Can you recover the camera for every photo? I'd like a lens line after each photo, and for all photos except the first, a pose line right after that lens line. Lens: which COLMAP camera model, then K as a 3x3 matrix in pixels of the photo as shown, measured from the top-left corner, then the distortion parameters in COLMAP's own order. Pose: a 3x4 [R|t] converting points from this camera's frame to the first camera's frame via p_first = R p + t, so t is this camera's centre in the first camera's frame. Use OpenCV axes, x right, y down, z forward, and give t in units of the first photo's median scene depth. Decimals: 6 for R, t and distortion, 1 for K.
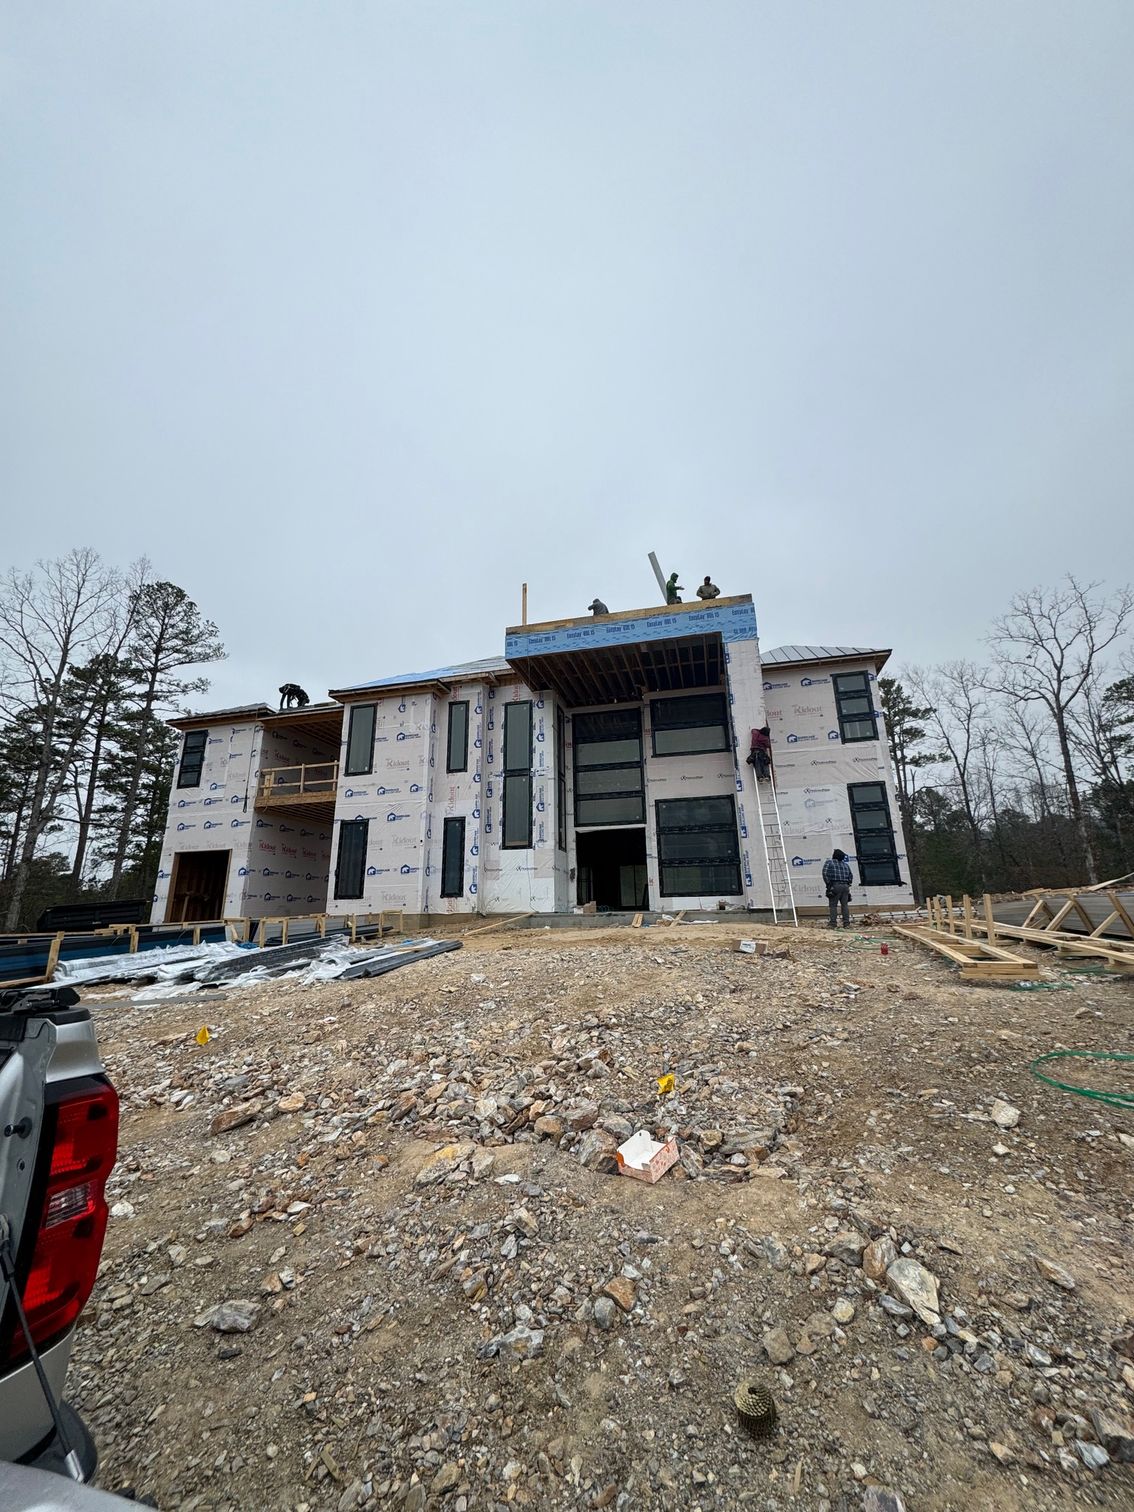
lens RADIAL K [[605.2, 0, 568.3], [0, 605.2, 754.9], [0, 0, 1]] dist [0.008135, -0.003723]
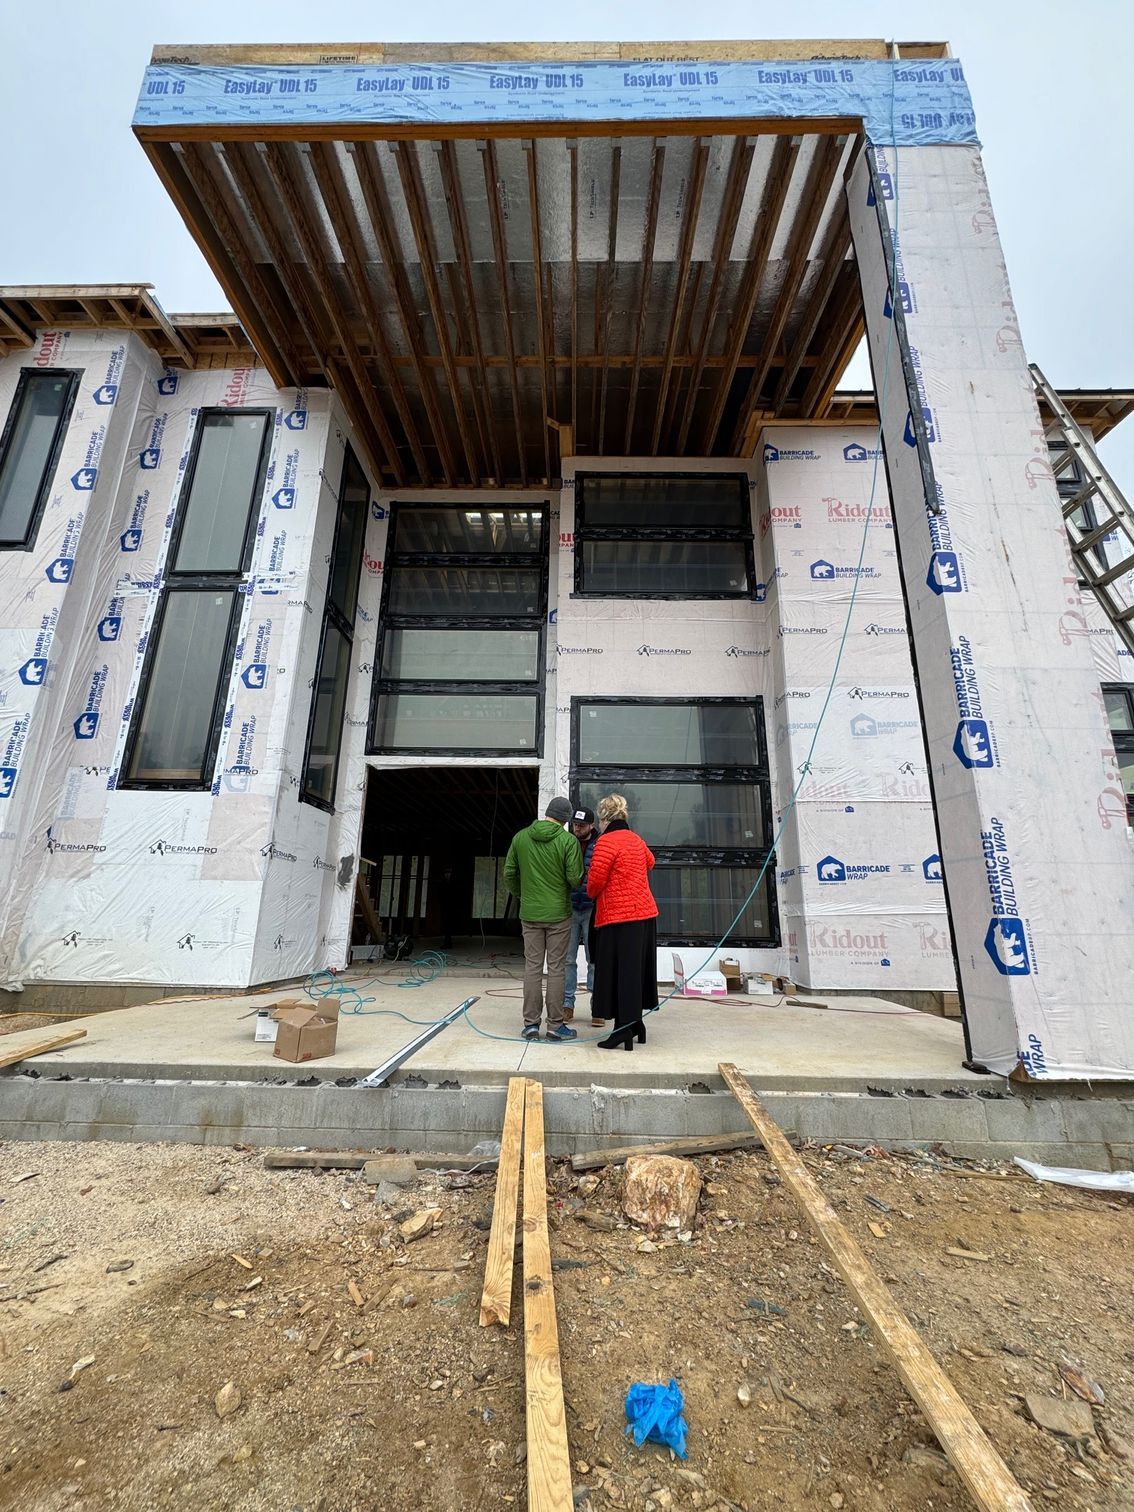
lens RADIAL K [[605.2, 0, 567.5], [0, 605.2, 758.6], [0, 0, 1]] dist [0.008135, -0.003723]
pose [[0.973117, 0.088001, 0.212835, 0.057571], [-0.091752, 0.995751, 0.007793, 0.110231], [-0.211245, -0.027111, 0.977057, 0.597141]]
